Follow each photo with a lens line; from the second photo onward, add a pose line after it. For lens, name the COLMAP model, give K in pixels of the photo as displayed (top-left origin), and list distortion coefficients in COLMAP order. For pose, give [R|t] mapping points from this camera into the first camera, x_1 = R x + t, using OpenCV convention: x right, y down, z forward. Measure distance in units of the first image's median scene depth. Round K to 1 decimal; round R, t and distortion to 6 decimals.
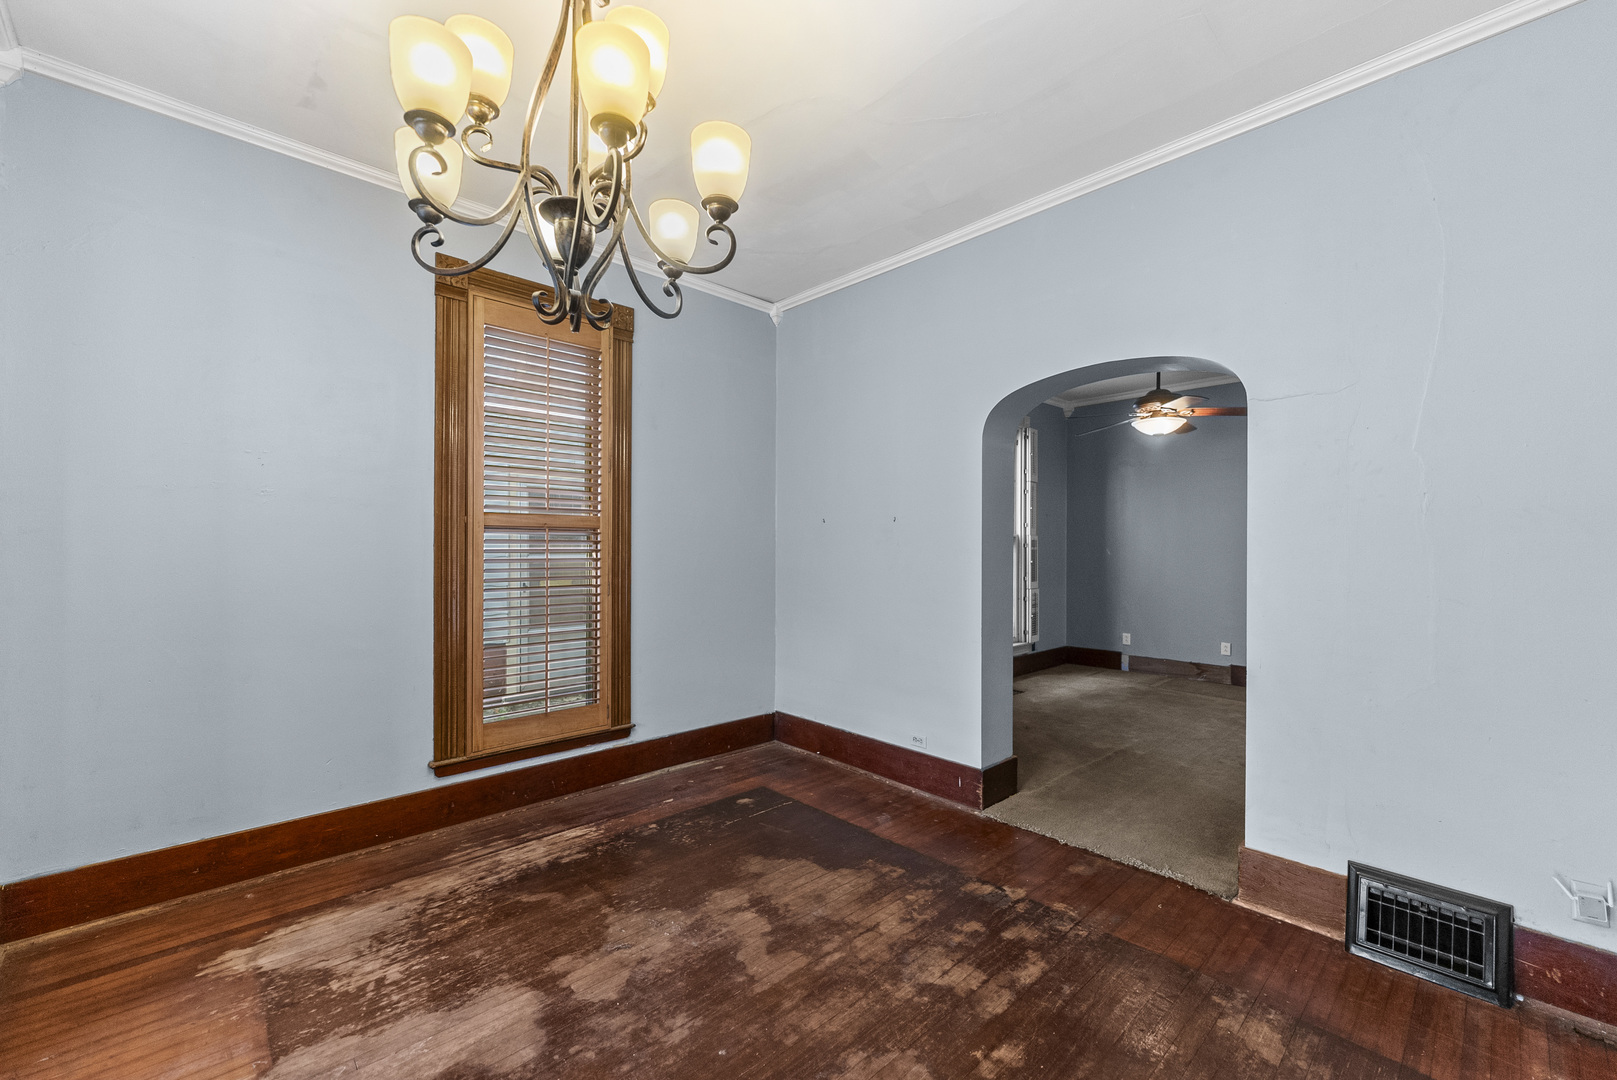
lens RADIAL K [[662.9, 0, 808.3], [0, 662.9, 539.7], [0, 0, 1]] dist [0.002400, -0.000399]
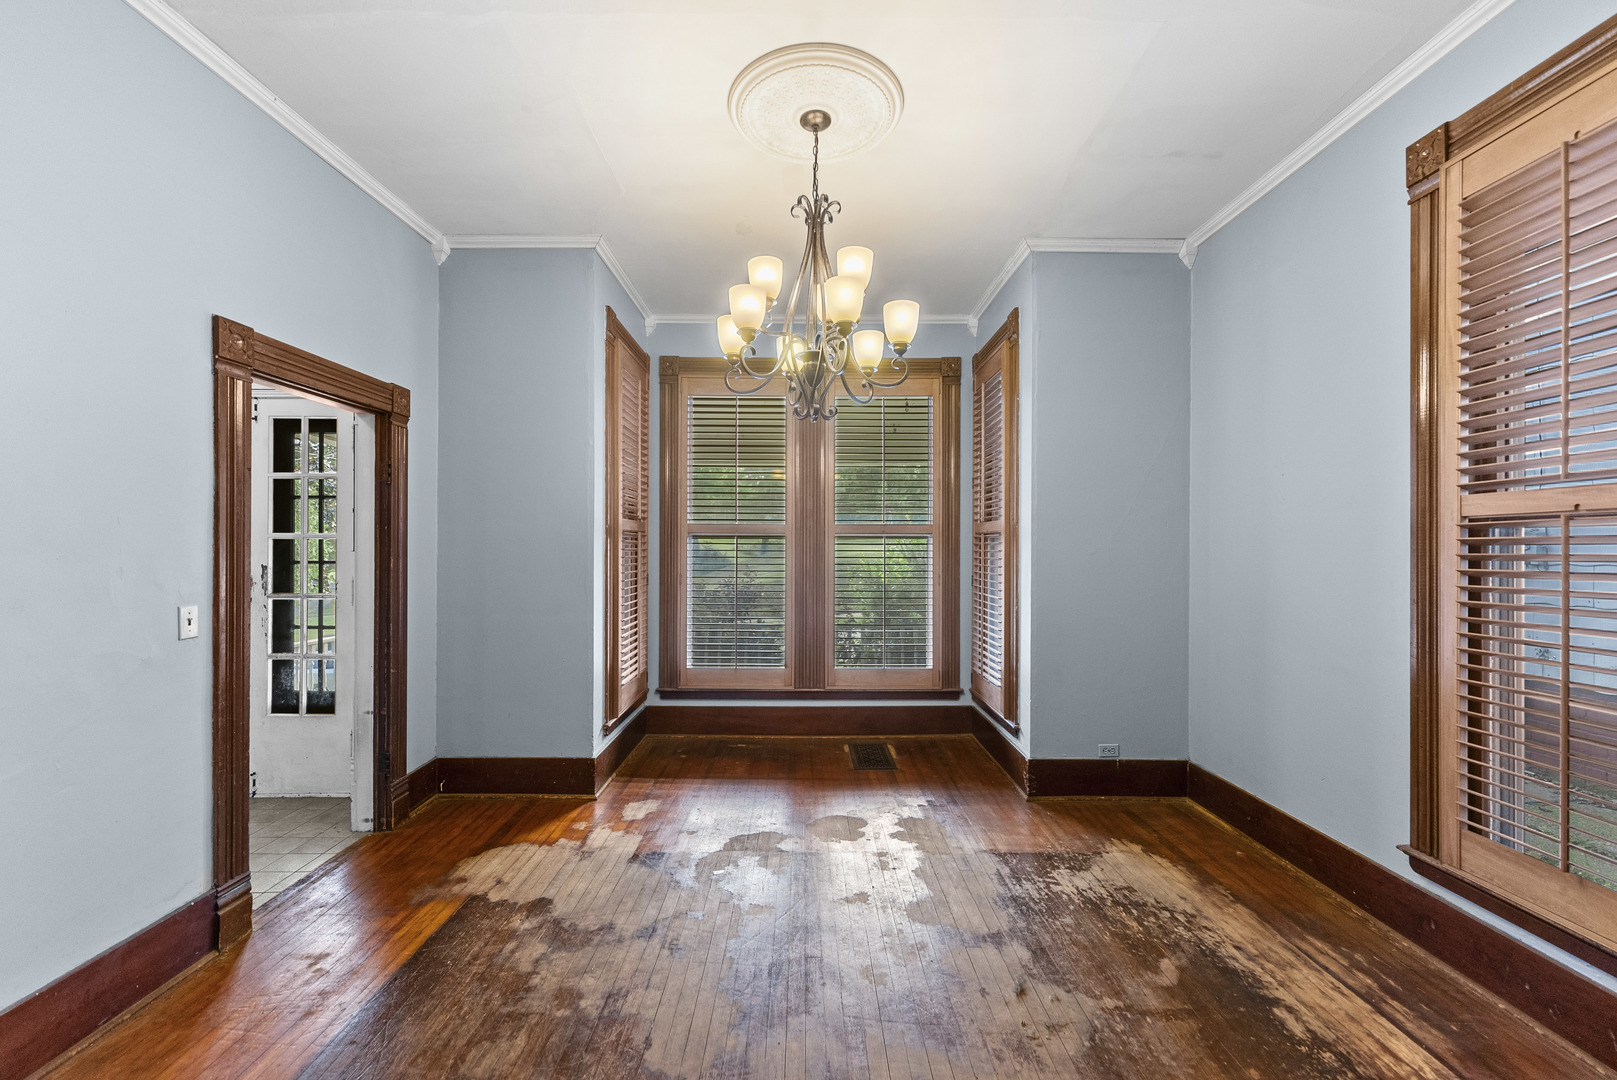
lens RADIAL K [[662.9, 0, 815.2], [0, 662.9, 547.8], [0, 0, 1]] dist [0.002400, -0.000399]
pose [[-0.674504, -0.008236, -0.738226, 0.519153], [-0.002476, 0.999957, -0.008894, 0.017638], [0.738267, -0.004171, -0.674495, 1.252720]]
